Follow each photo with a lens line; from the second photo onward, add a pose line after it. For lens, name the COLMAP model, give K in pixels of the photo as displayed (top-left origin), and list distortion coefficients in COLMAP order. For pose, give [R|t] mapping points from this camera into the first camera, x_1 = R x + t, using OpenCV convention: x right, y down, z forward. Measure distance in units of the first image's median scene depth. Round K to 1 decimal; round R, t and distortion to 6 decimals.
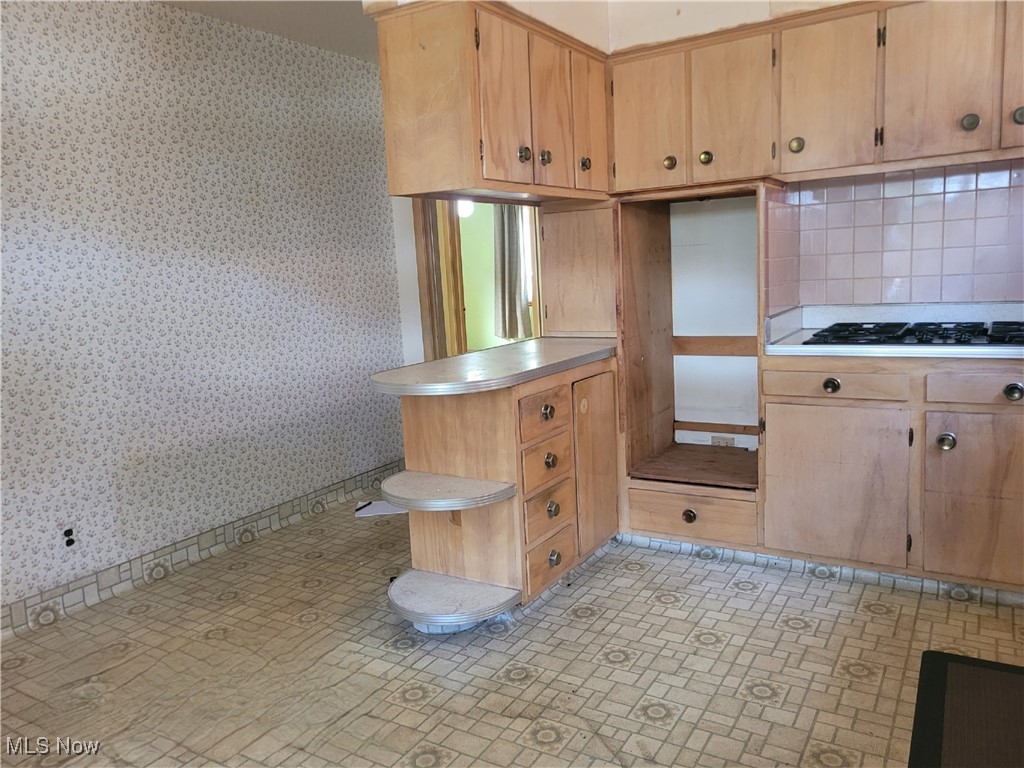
lens RADIAL K [[768.3, 0, 517.9], [0, 768.3, 378.9], [0, 0, 1]] dist [0.044447, -0.005619]
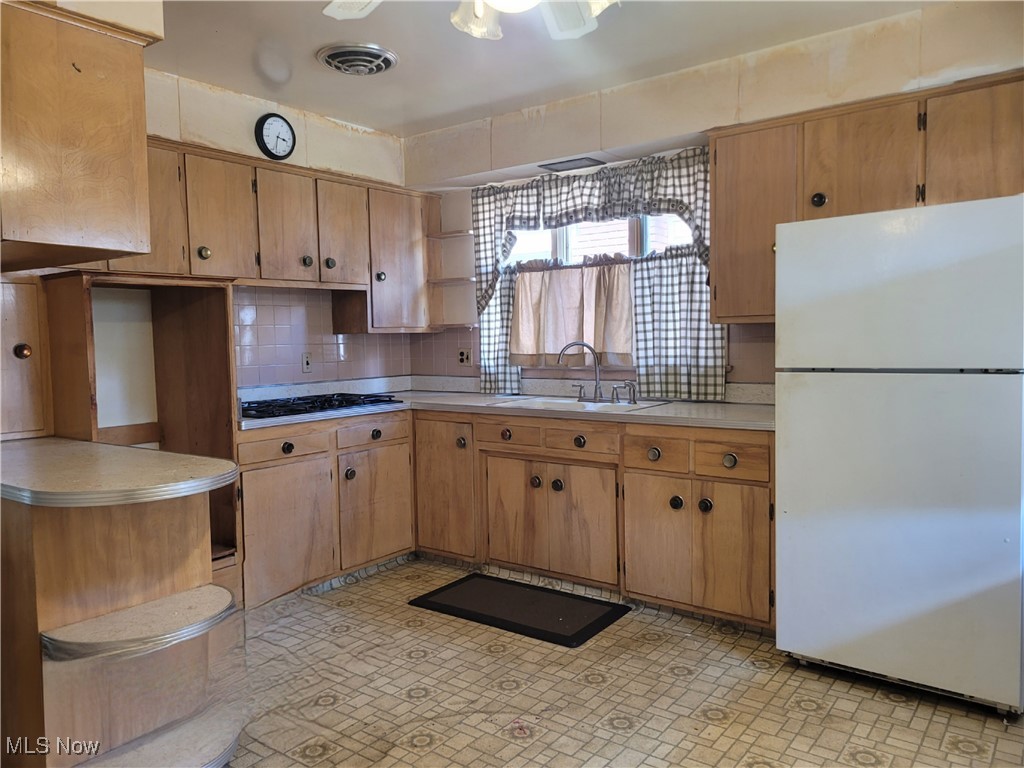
lens RADIAL K [[768.3, 0, 517.8], [0, 768.3, 384.6], [0, 0, 1]] dist [0.044447, -0.005619]
pose [[0.101745, -0.017174, 0.994662, -0.886613], [0.158718, 0.987324, 0.000812, -0.037961], [-0.982068, 0.157788, 0.103181, 0.525626]]
